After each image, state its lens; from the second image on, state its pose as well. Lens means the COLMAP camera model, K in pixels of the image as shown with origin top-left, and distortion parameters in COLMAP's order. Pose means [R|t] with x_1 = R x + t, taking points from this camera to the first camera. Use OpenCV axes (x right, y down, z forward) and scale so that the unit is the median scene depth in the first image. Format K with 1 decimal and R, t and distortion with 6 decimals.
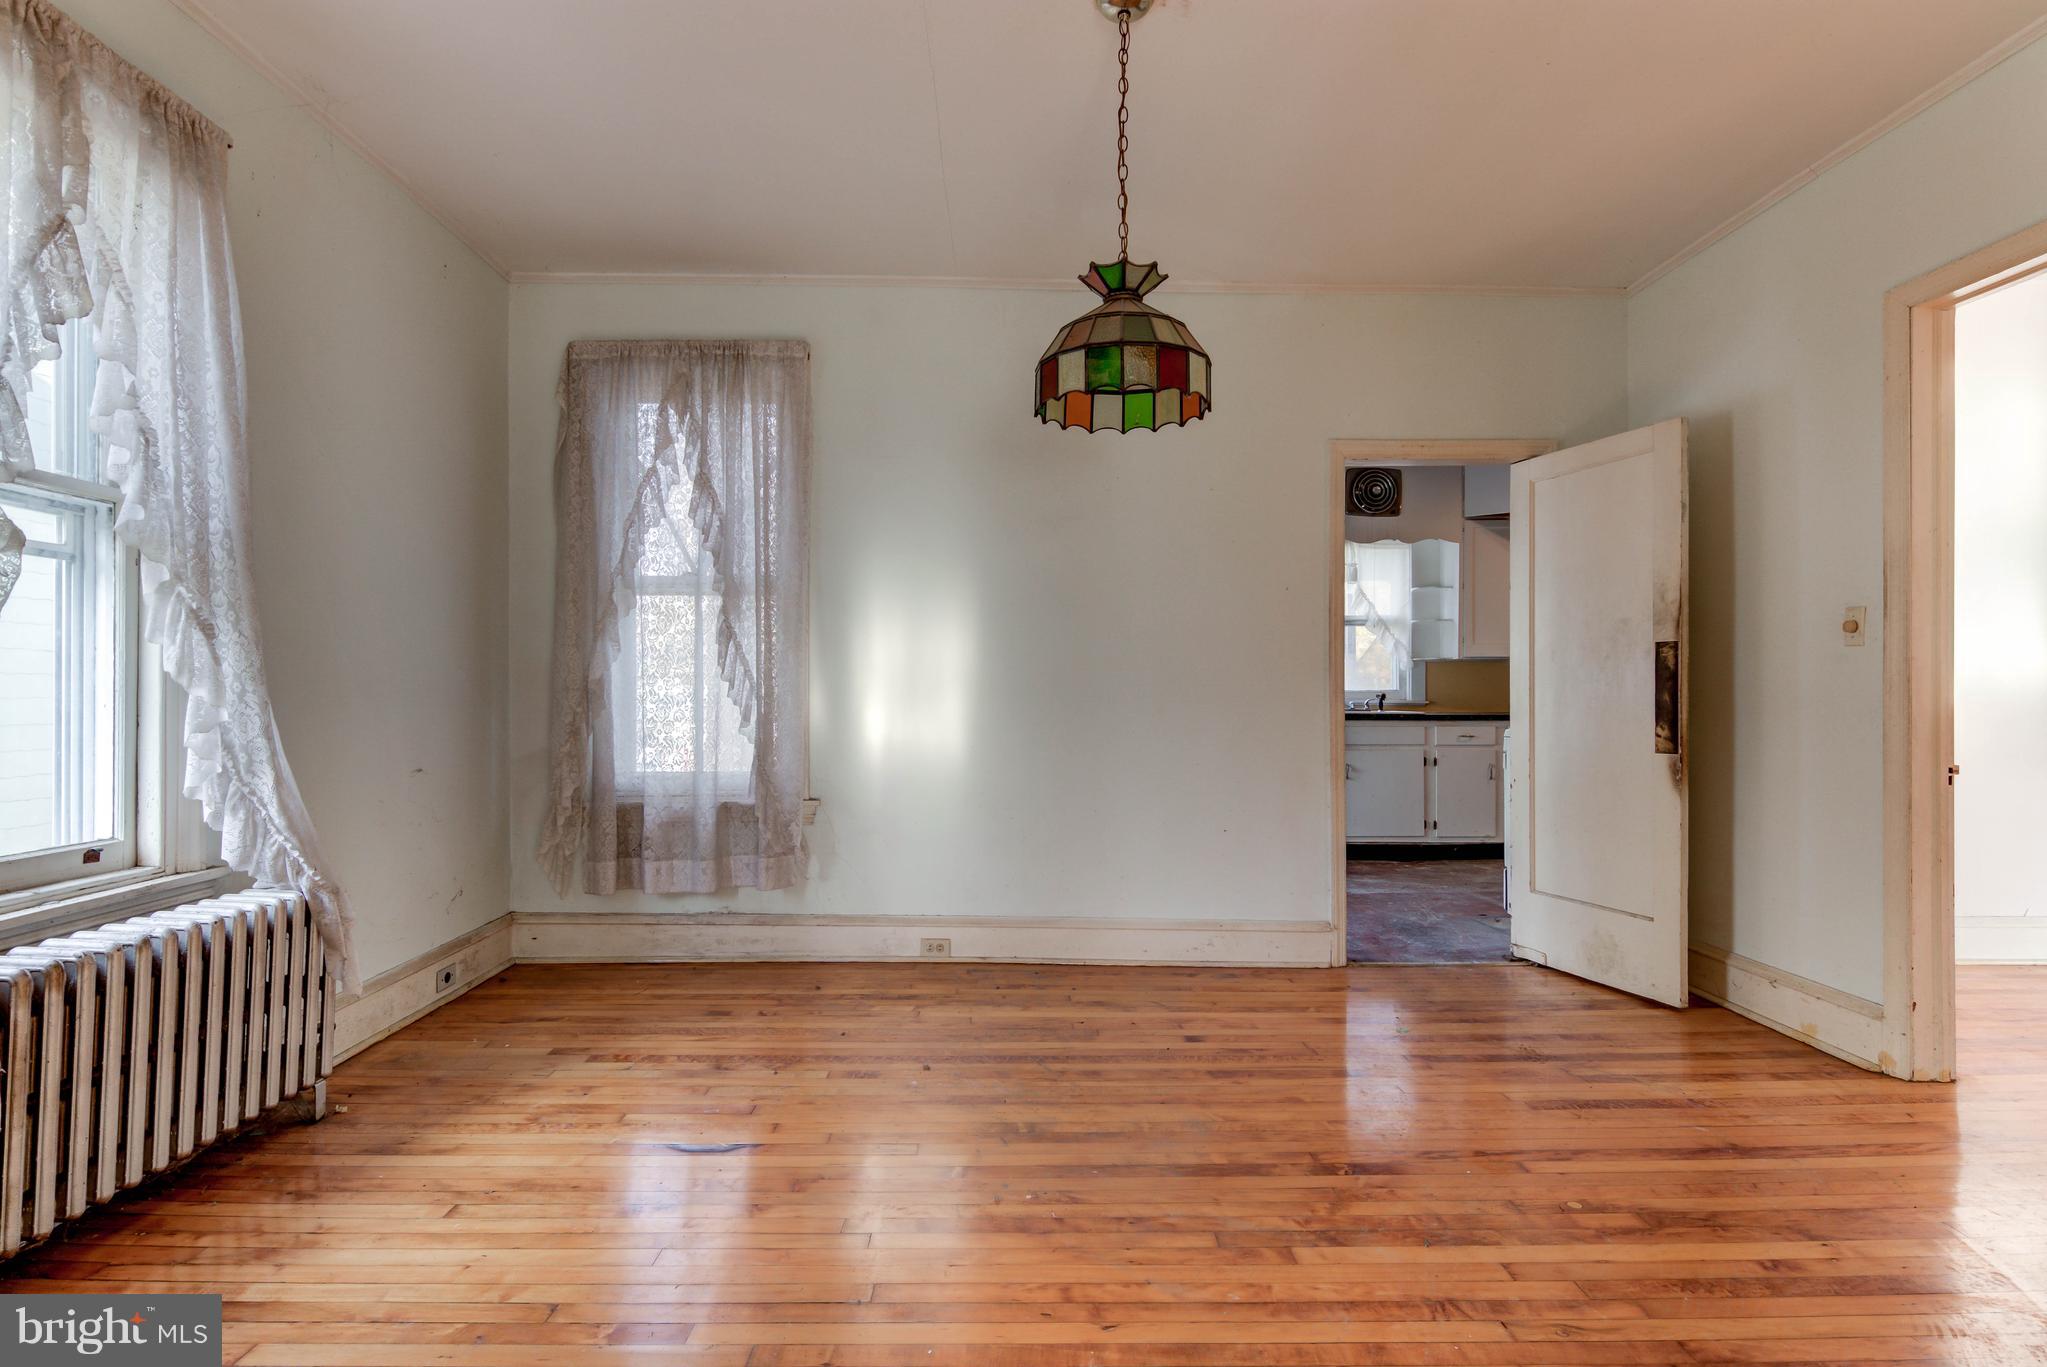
lens RADIAL K [[1030.9, 0, 1026.8], [0, 1030.9, 683.8], [0, 0, 1]] dist [0.024076, -0.010283]
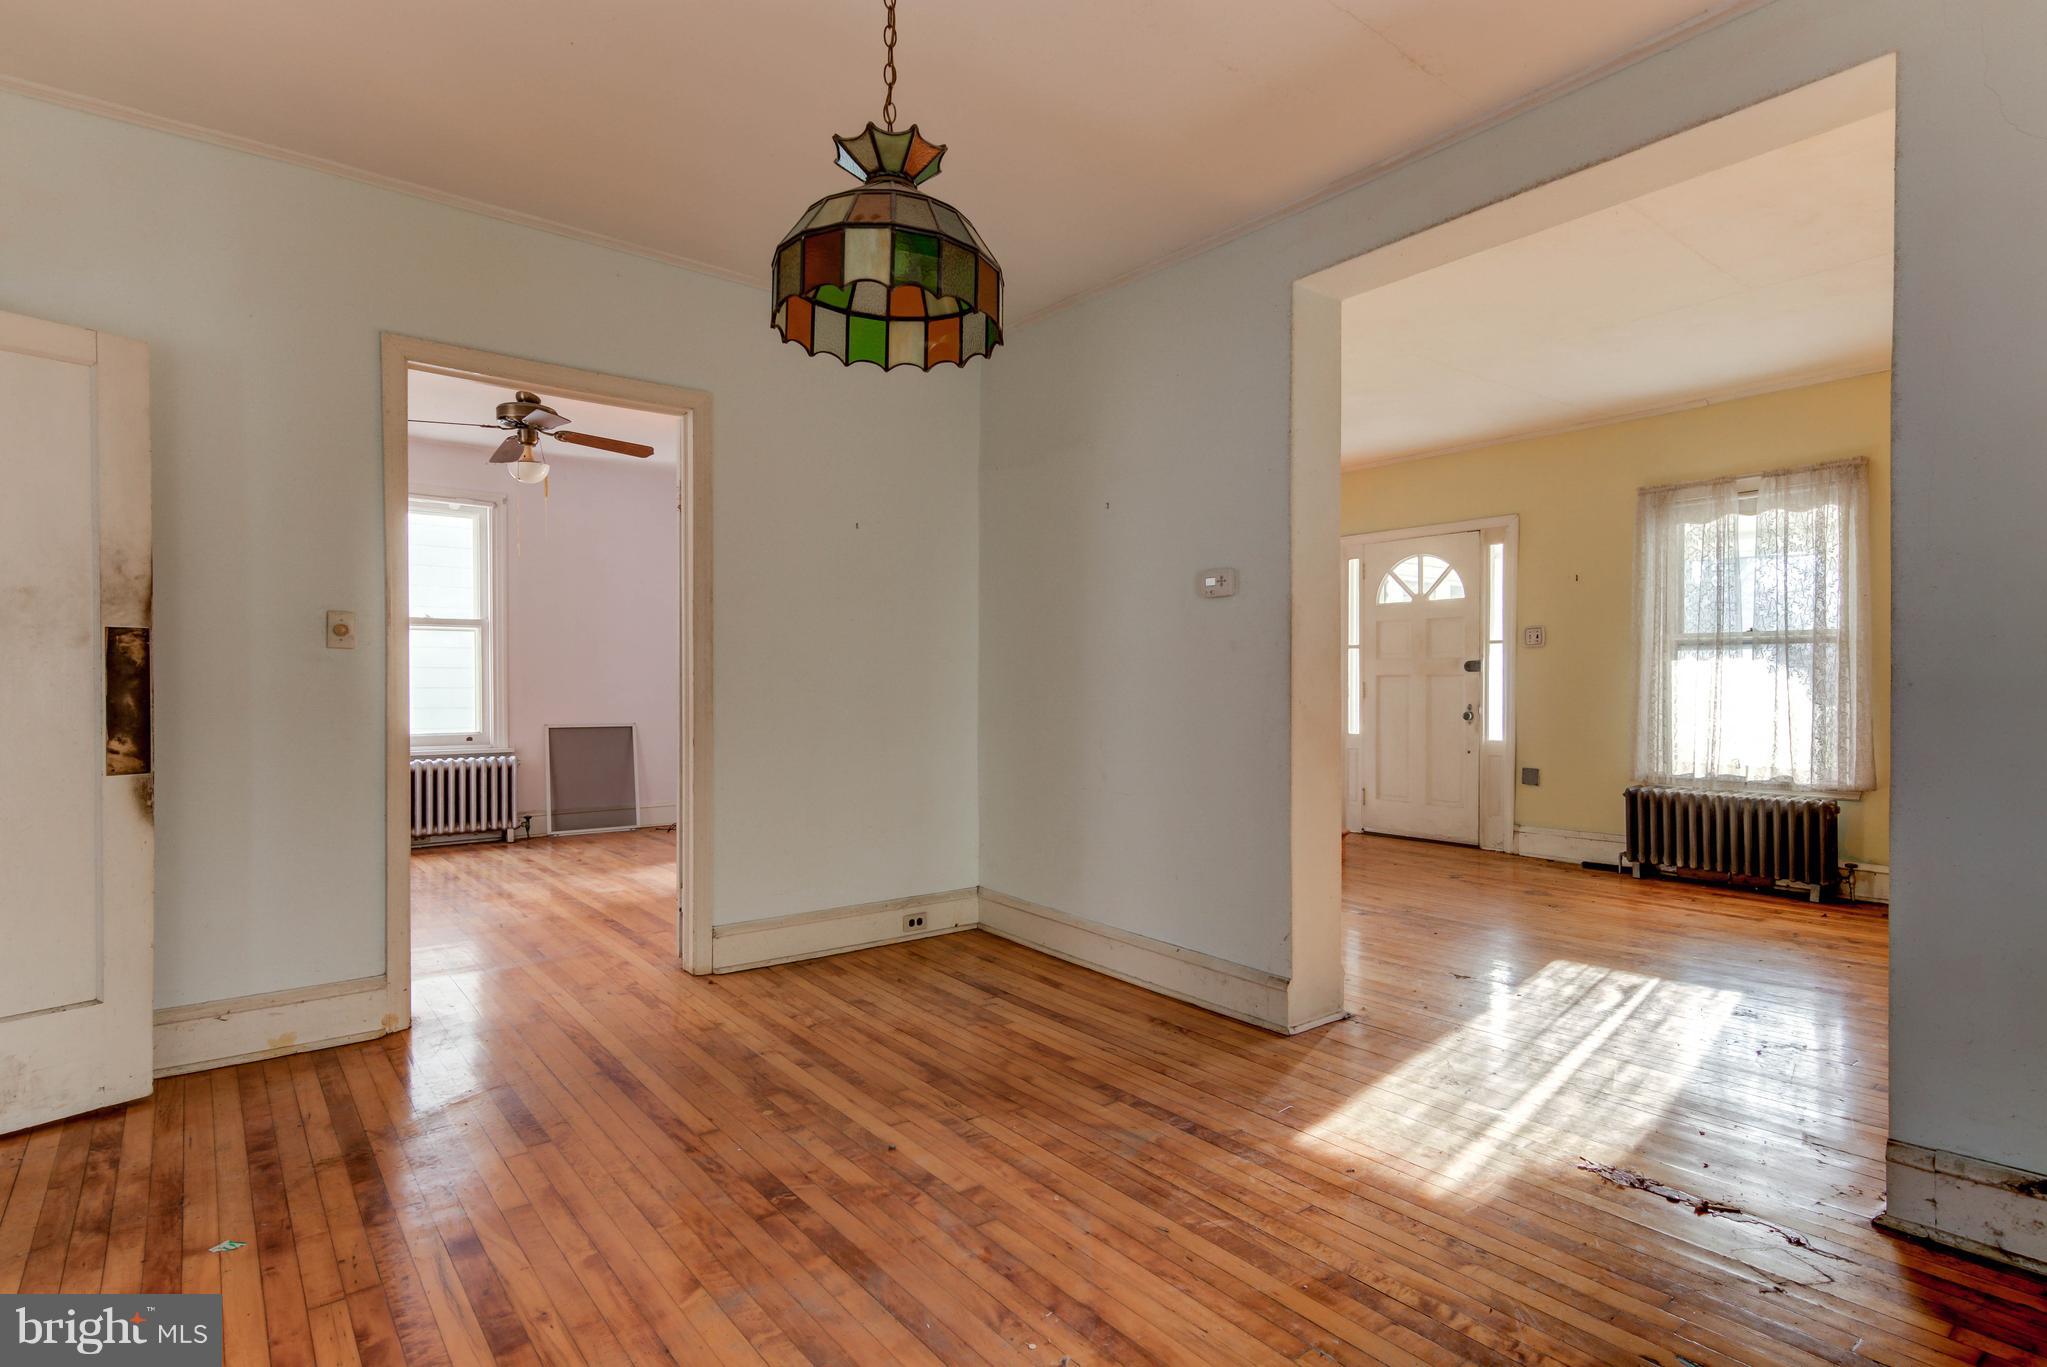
lens RADIAL K [[1030.9, 0, 1015.3], [0, 1030.9, 689.4], [0, 0, 1]] dist [0.024076, -0.010283]
pose [[-0.602059, -0.005641, 0.798432, -0.389019], [-0.009246, 0.999957, 0.000092, -0.001457], [-0.798398, -0.007327, -0.602086, 0.939688]]
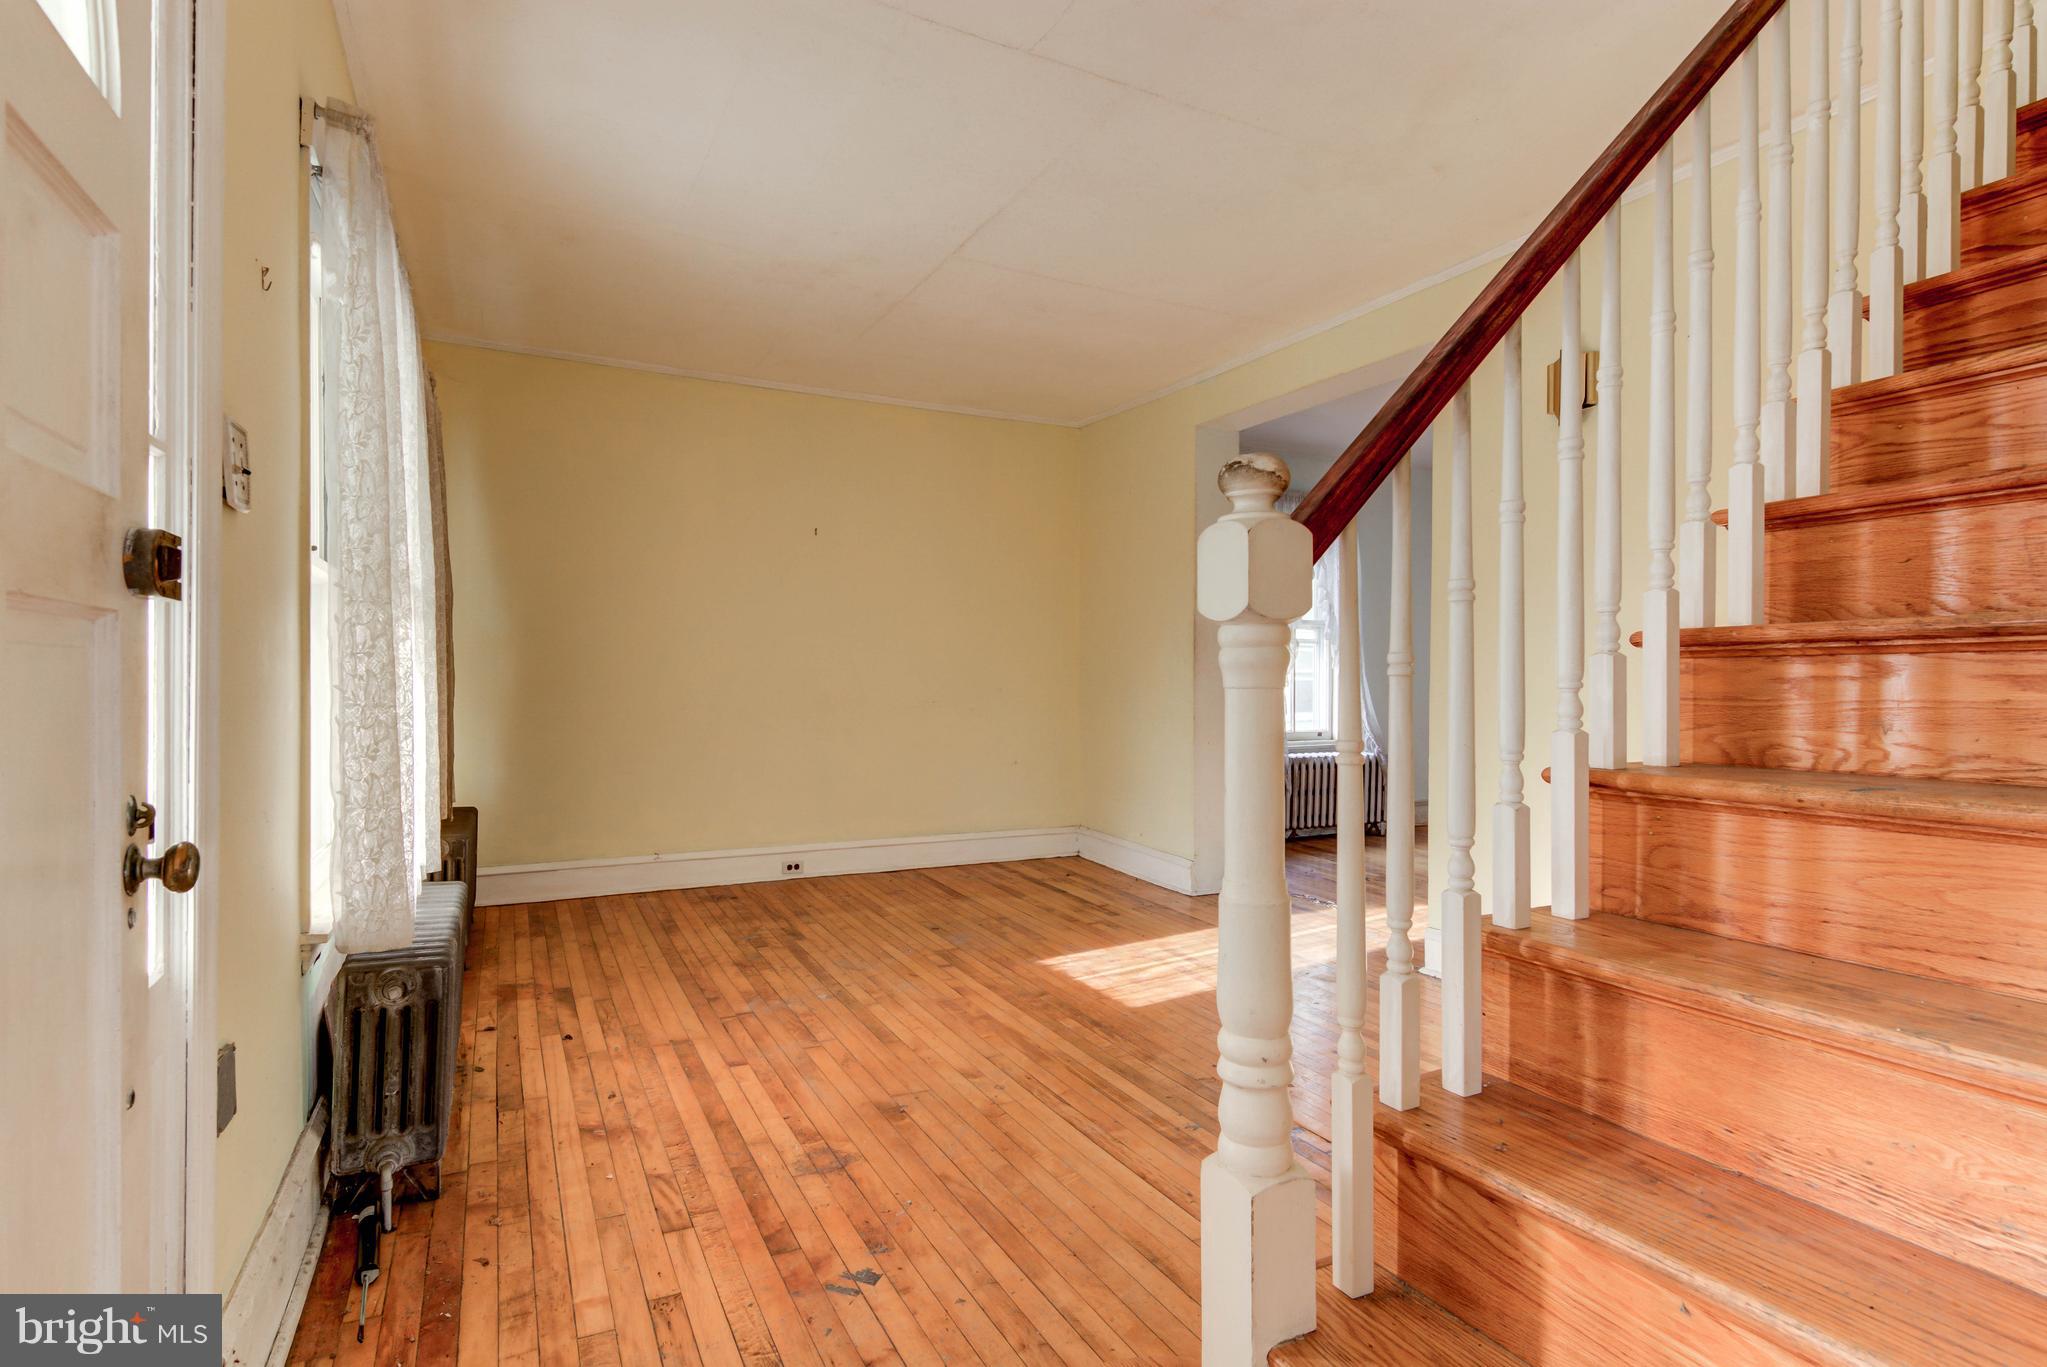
lens RADIAL K [[1030.9, 0, 1033.4], [0, 1030.9, 684.8], [0, 0, 1]] dist [0.024076, -0.010283]
pose [[0.434205, 0.002799, -0.900810, 1.054859], [0.007406, 0.999950, 0.006677, -0.016416], [0.900784, -0.009571, 0.434162, -0.805167]]
